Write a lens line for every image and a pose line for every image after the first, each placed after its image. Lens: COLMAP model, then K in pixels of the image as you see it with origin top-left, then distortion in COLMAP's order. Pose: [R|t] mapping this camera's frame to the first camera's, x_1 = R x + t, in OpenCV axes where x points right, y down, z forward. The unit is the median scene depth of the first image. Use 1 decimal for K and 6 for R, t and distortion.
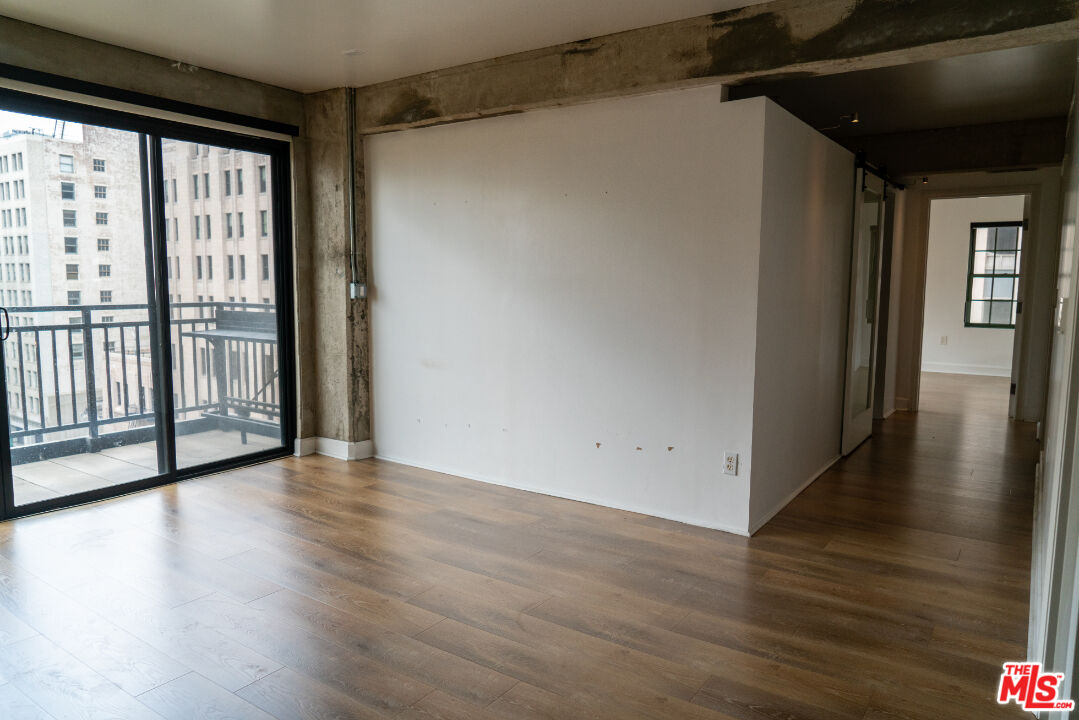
lens RADIAL K [[742.2, 0, 539.5], [0, 742.2, 360.0], [0, 0, 1]] dist [-0.003143, -0.000516]
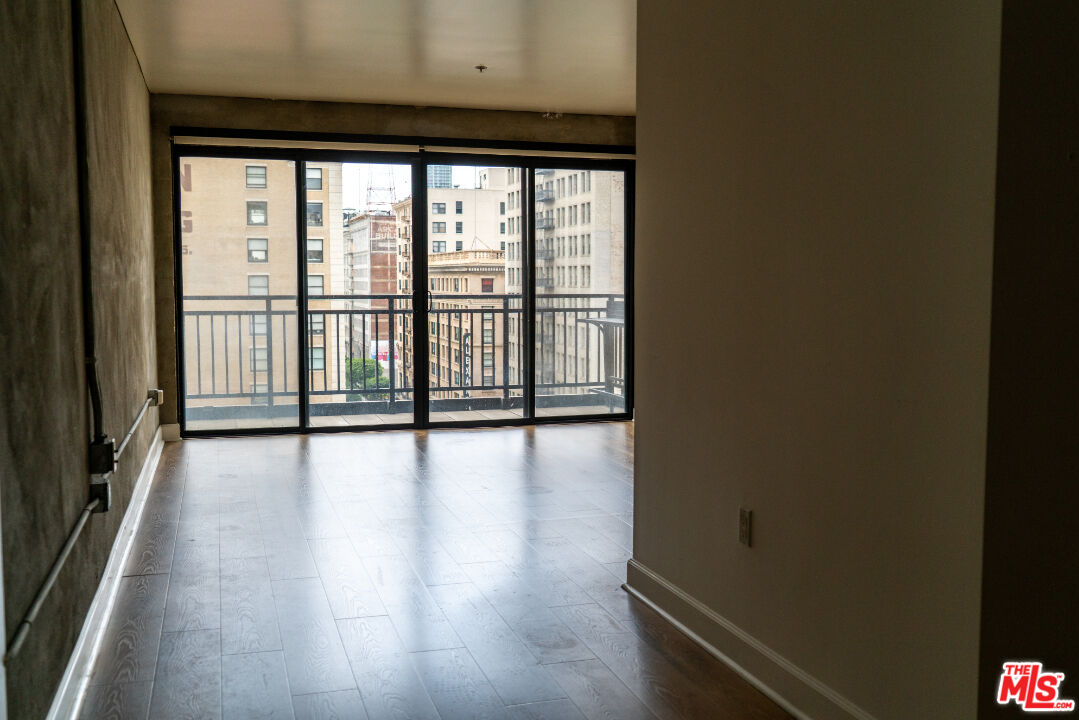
lens RADIAL K [[1069.1, 0, 539.5], [0, 1069.1, 360.0], [0, 0, 1]] dist [0.001322, -0.000559]
pose [[0.790302, 0.036351, -0.611639, 0.601808], [-0.058187, 0.998180, -0.015860, 0.068349], [0.609949, 0.048123, 0.790978, -0.451032]]
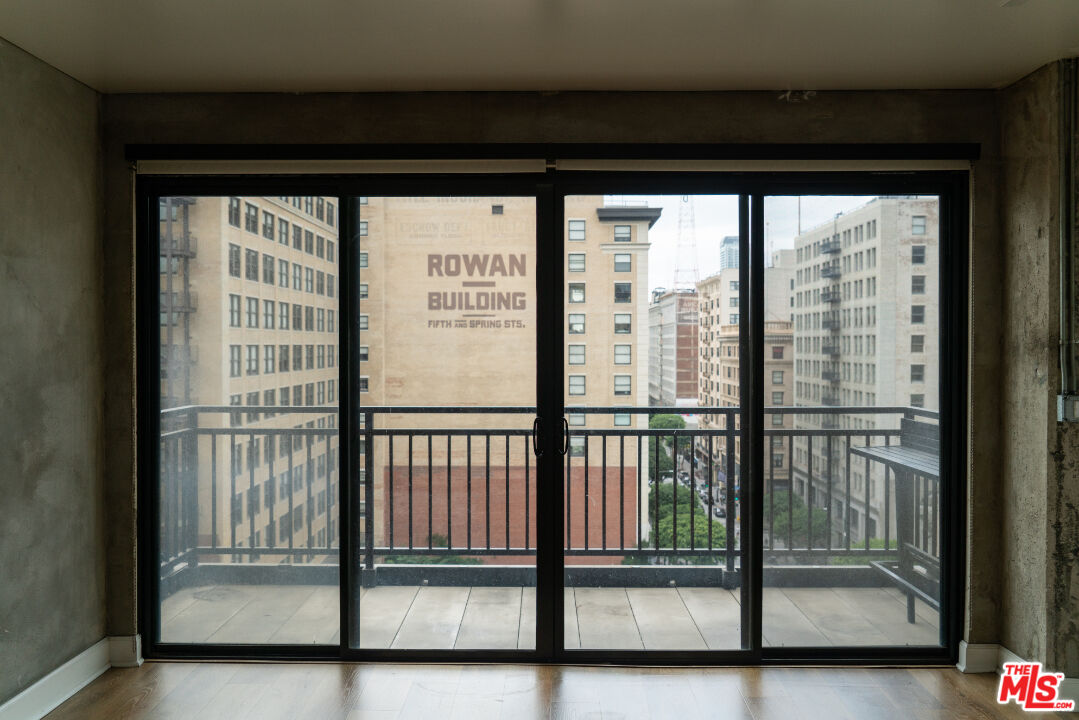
lens RADIAL K [[896.3, 0, 539.5], [0, 896.3, 360.0], [0, 0, 1]] dist [0.001381, 0.005758]
pose [[0.564624, 0.001971, -0.825346, 0.089215], [-0.081810, 0.995206, -0.053590, -0.059058], [0.821284, 0.097780, 0.562079, 0.275381]]
